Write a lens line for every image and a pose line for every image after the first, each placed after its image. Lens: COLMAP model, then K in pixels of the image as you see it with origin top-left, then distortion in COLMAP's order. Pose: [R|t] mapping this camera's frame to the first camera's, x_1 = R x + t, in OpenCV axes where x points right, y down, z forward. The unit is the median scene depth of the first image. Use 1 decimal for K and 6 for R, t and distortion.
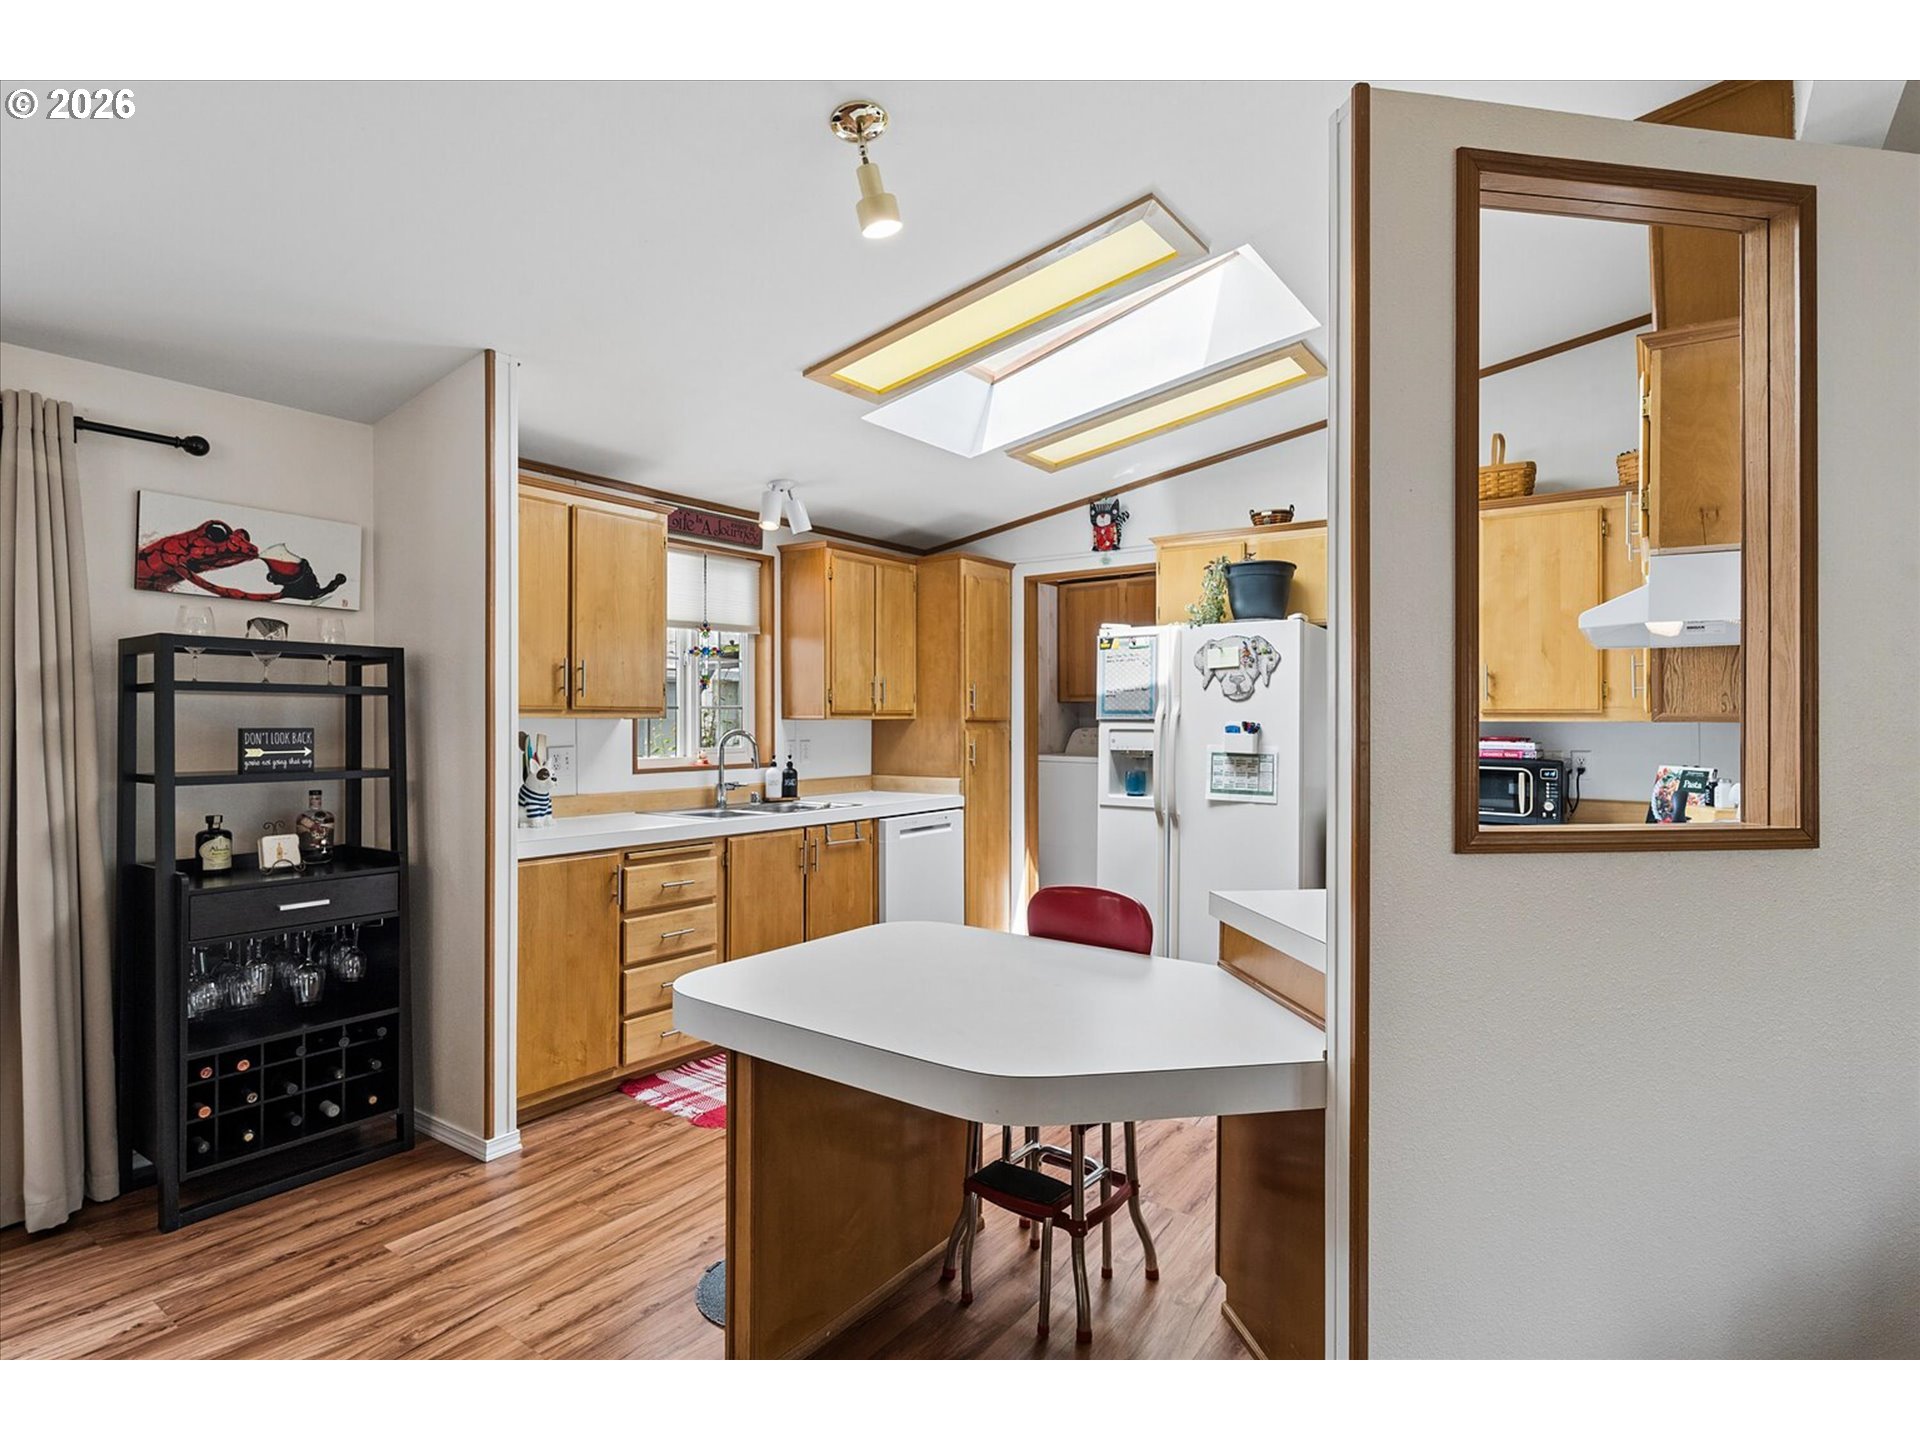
lens RADIAL K [[977.1, 0, 978.8], [0, 977.1, 710.2], [0, 0, 1]] dist [-0.003130, 0.000637]
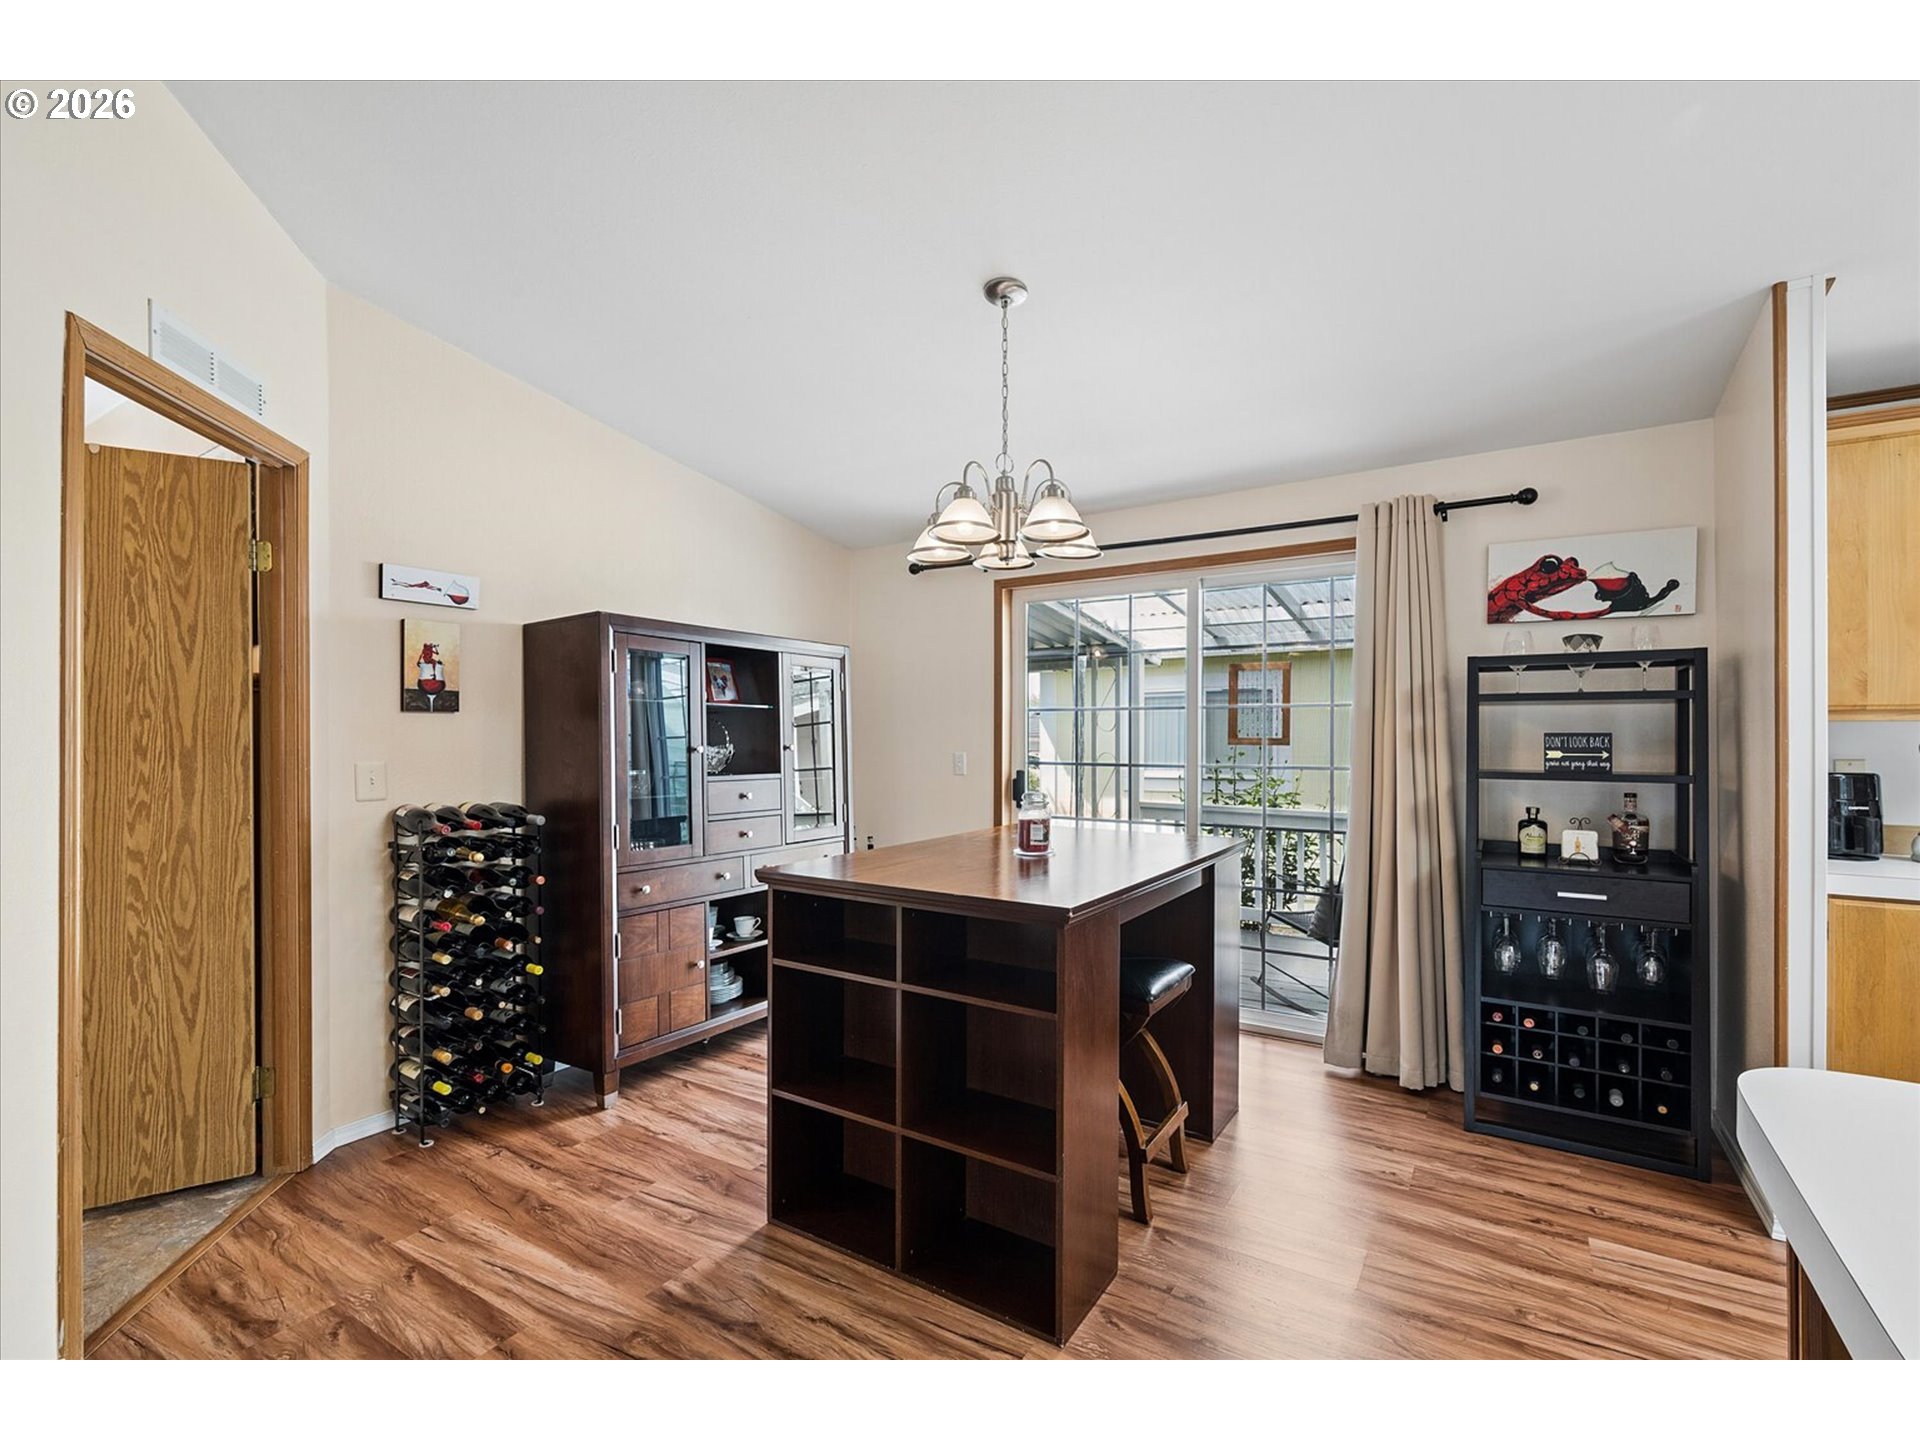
lens RADIAL K [[861.7, 0, 968.7], [0, 861.7, 739.5], [0, 0, 1]] dist [0.000240, -0.000239]
pose [[0.046886, 0.001271, -0.998899, 0.190592], [0.009364, 0.999955, 0.001712, 0.015400], [0.998856, -0.009434, 0.046872, 0.232351]]
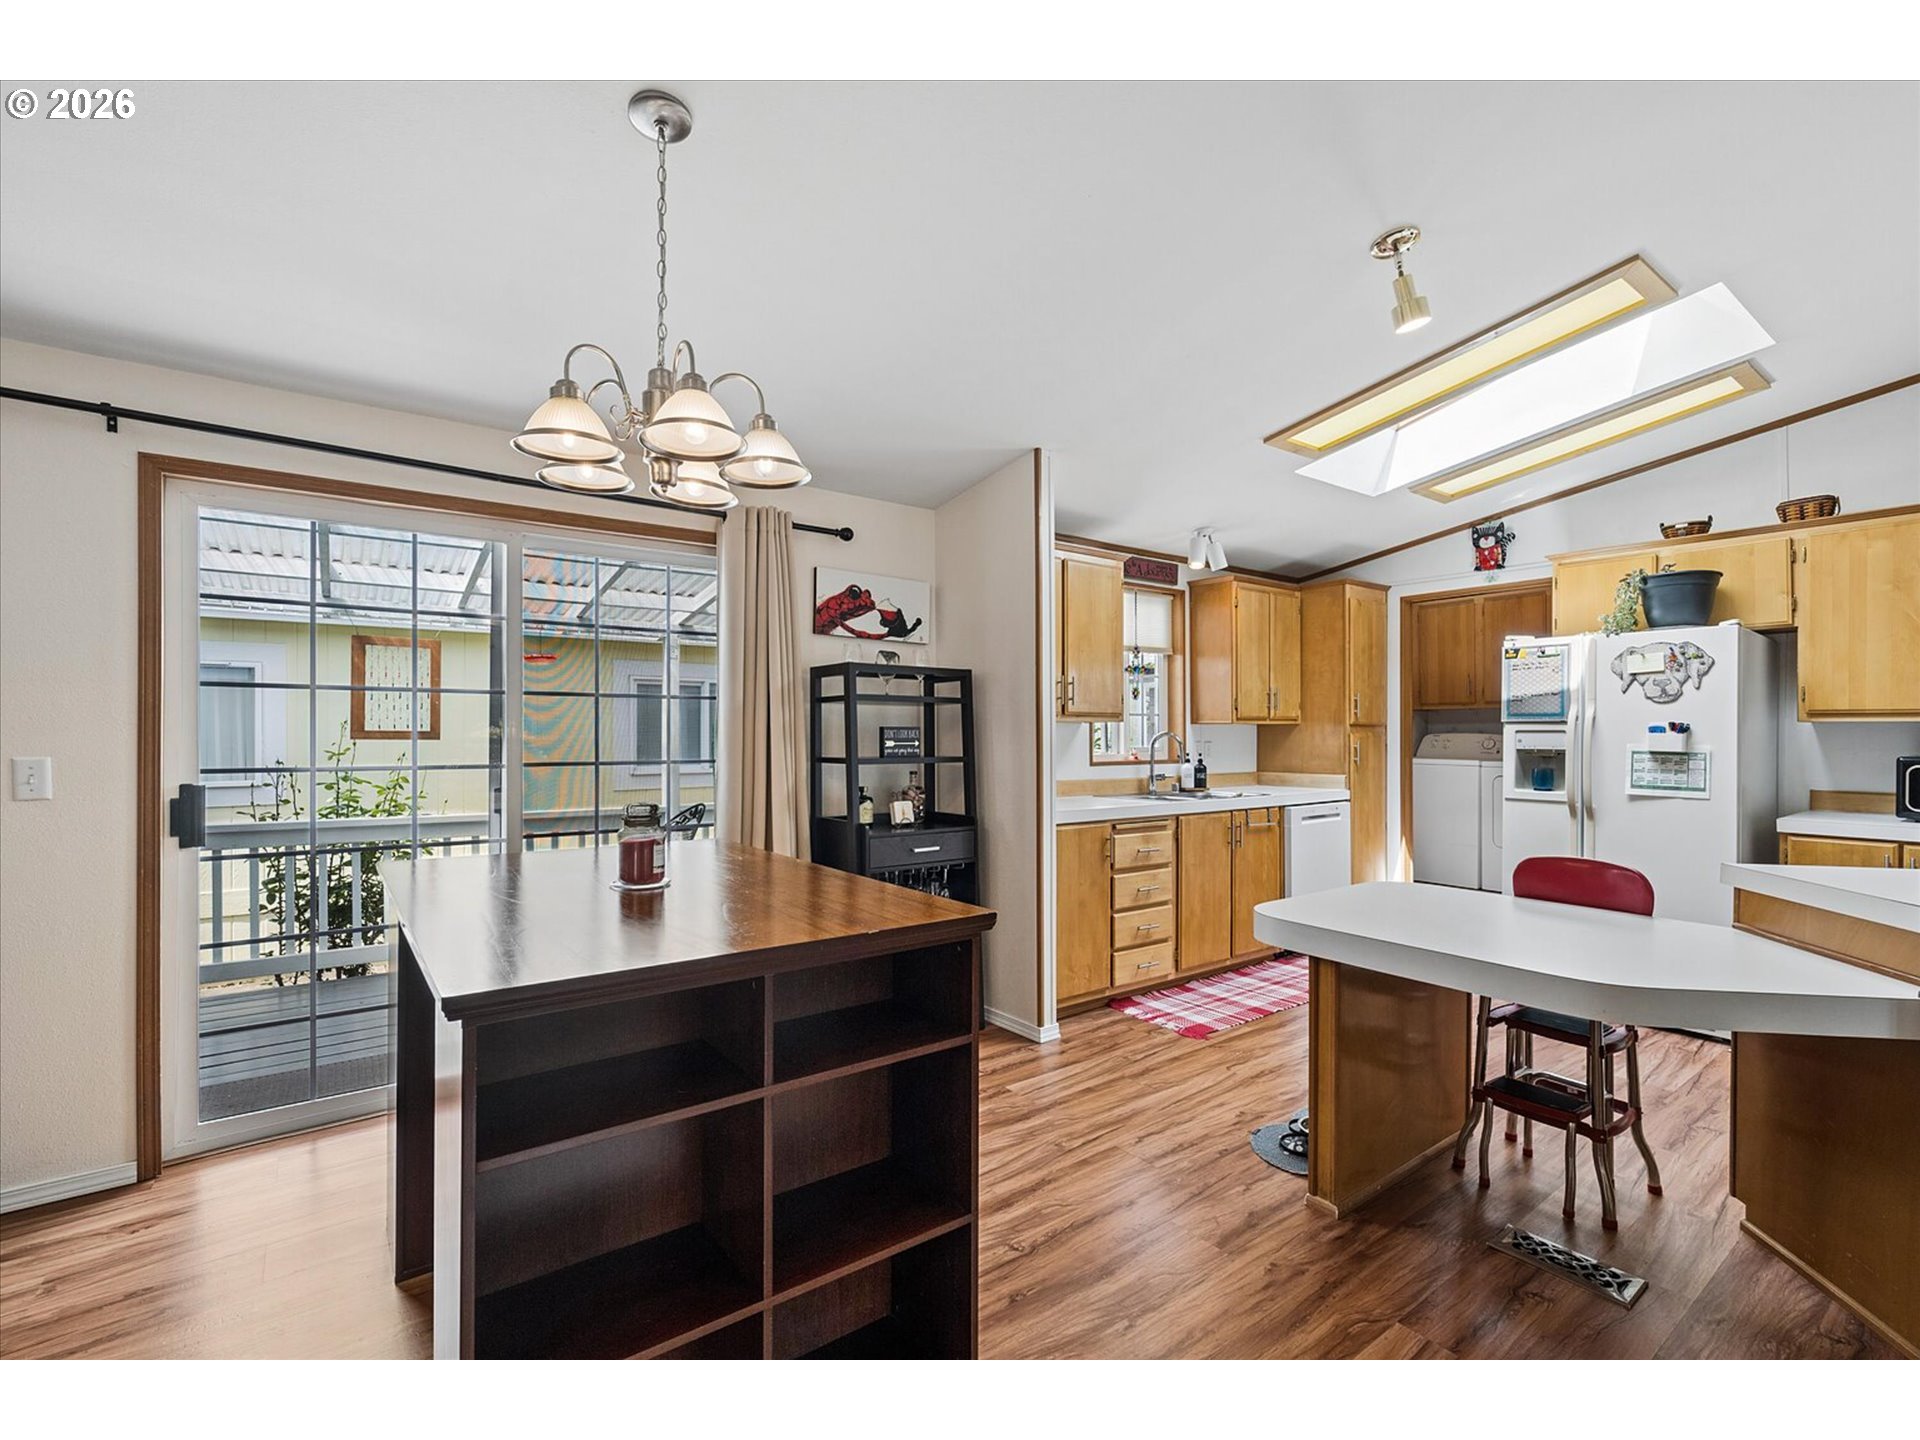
lens RADIAL K [[861.7, 0, 971.4], [0, 861.7, 731.5], [0, 0, 1]] dist [0.000240, -0.000239]
pose [[0.952704, -0.001063, -0.303897, -0.201168], [0.003629, 0.999962, 0.007878, 0.013552], [0.303877, -0.008608, 0.952672, -0.156689]]
